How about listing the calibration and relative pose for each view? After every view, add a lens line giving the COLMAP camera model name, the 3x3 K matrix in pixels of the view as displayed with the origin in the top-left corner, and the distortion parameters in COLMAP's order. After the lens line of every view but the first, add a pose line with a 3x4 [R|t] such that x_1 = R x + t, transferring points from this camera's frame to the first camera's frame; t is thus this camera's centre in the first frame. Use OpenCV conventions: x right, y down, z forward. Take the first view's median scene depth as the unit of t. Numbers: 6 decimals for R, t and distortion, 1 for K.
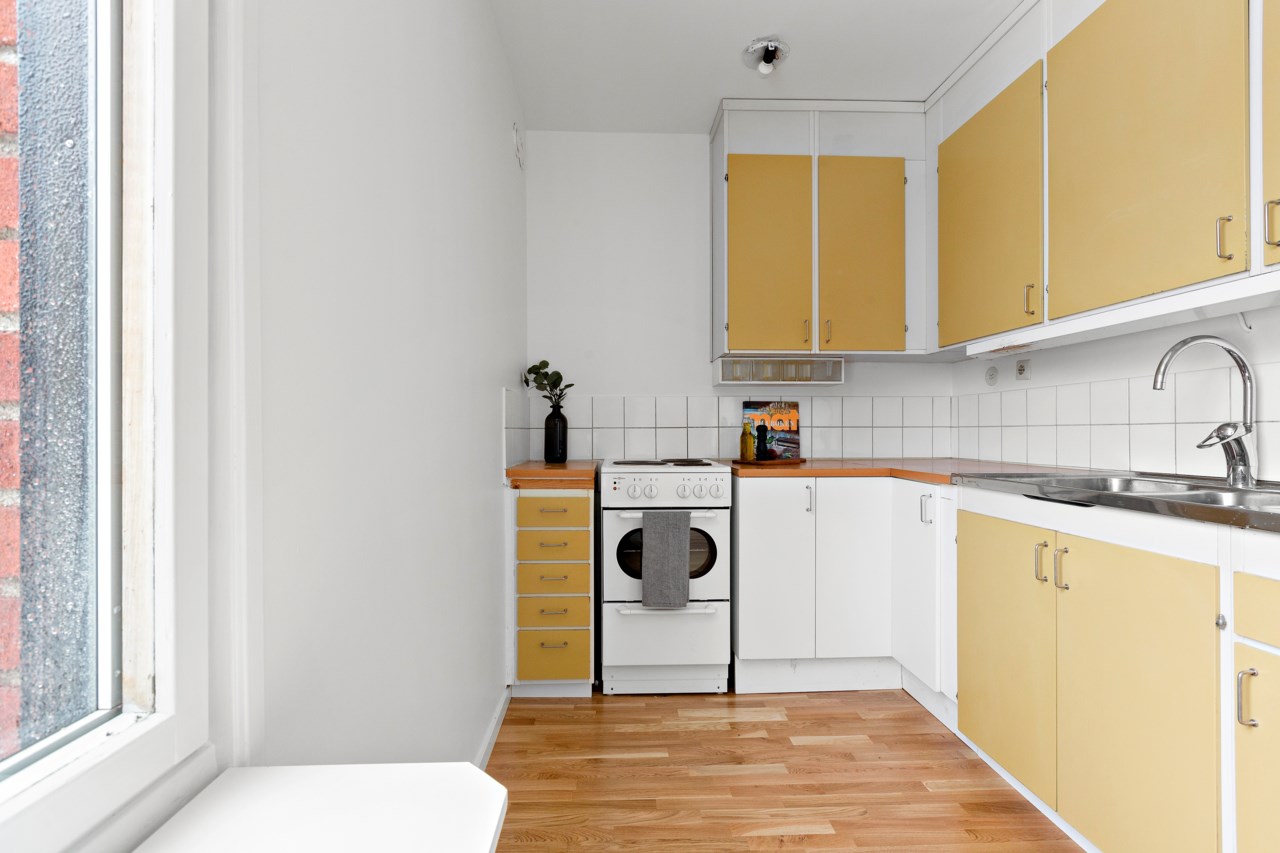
lens RADIAL K [[585.1, 0, 639.4], [0, 585.1, 431.9], [0, 0, 1]] dist [0.003761, -0.000253]
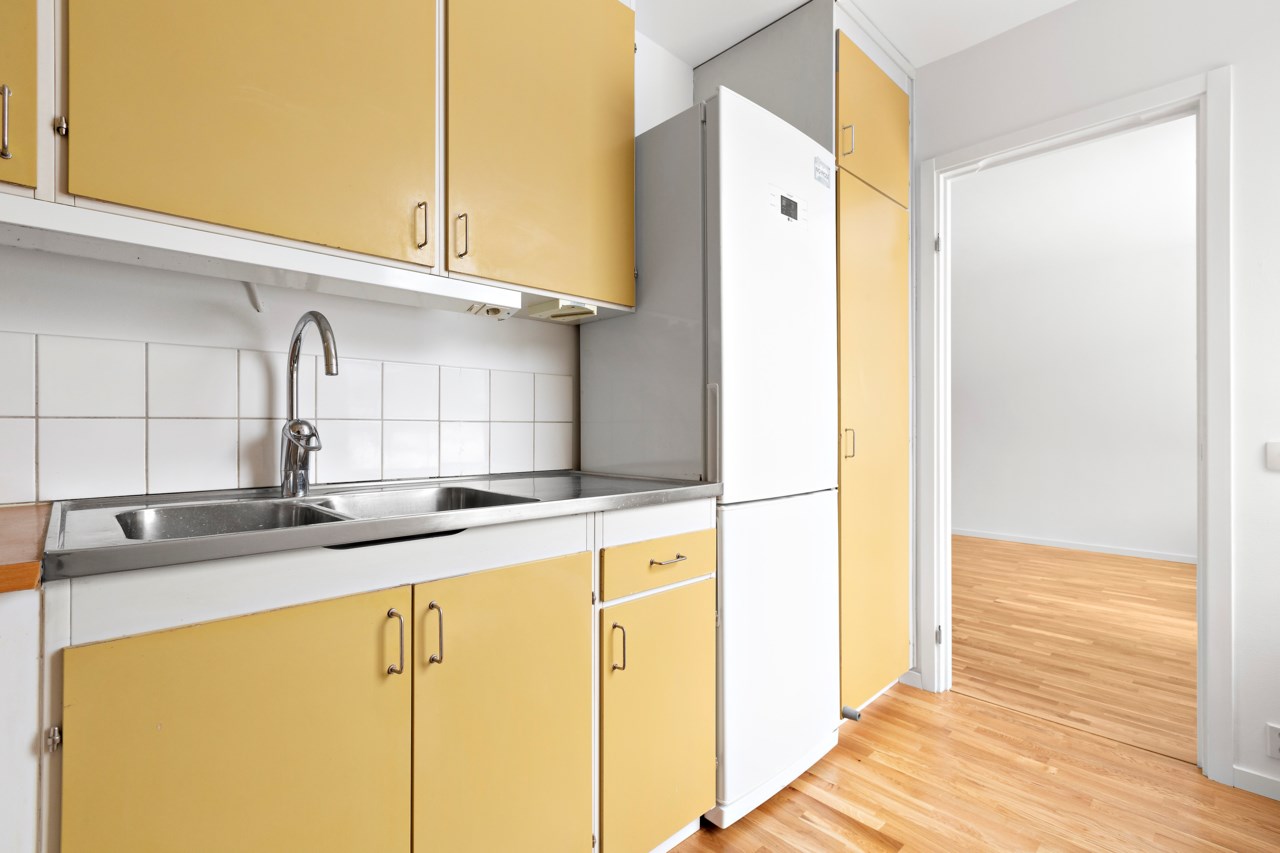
lens RADIAL K [[585.1, 0, 619.7], [0, 585.1, 423.9], [0, 0, 1]] dist [0.003761, -0.000253]
pose [[-0.649481, -0.006454, 0.760350, 0.073409], [-0.009950, 0.999950, -0.000012, -0.013944], [-0.760313, -0.007573, -0.649513, 1.086543]]
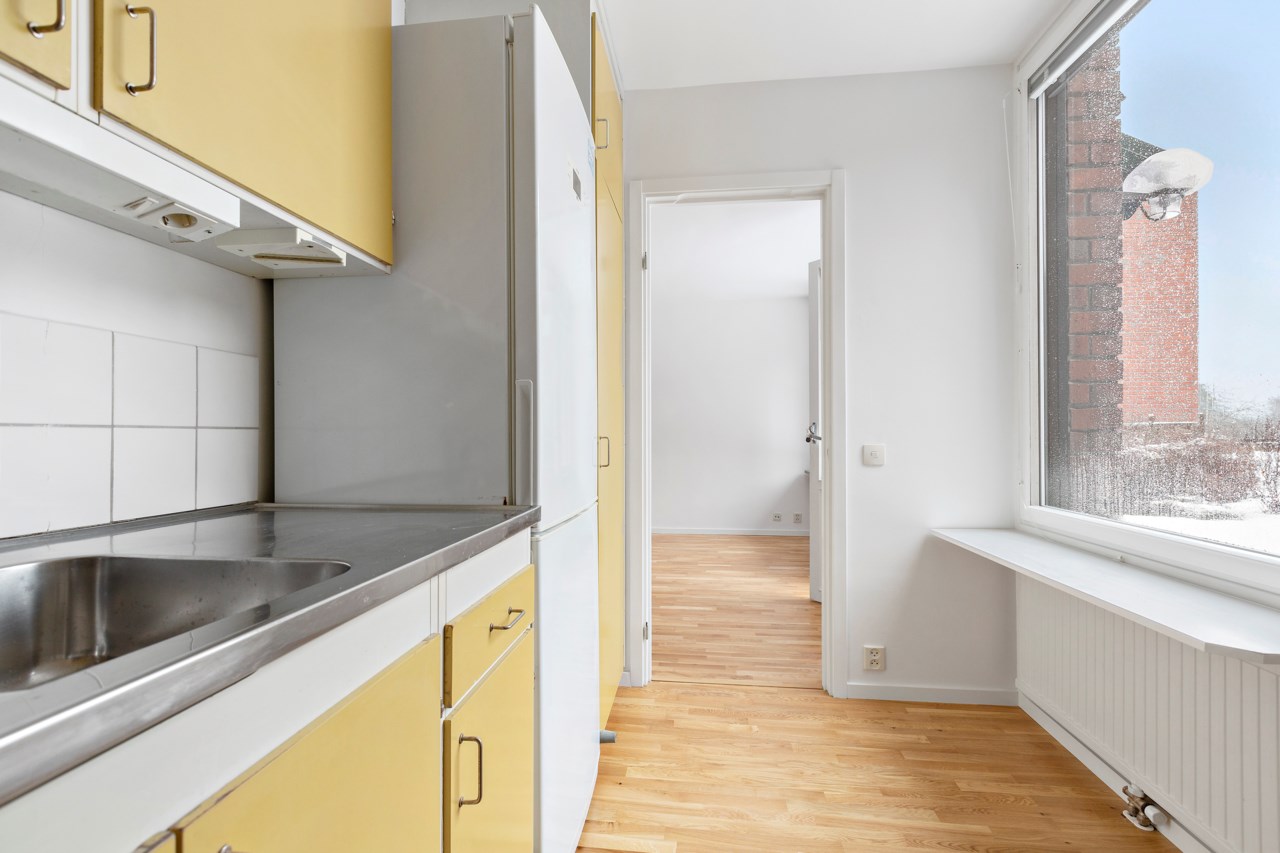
lens RADIAL K [[585.1, 0, 632.9], [0, 585.1, 429.4], [0, 0, 1]] dist [0.003761, -0.000253]
pose [[-0.986817, -0.007003, 0.161687, 0.417369], [-0.008955, 0.999896, -0.011348, -0.010712], [-0.161591, -0.012646, -0.986777, 1.067733]]
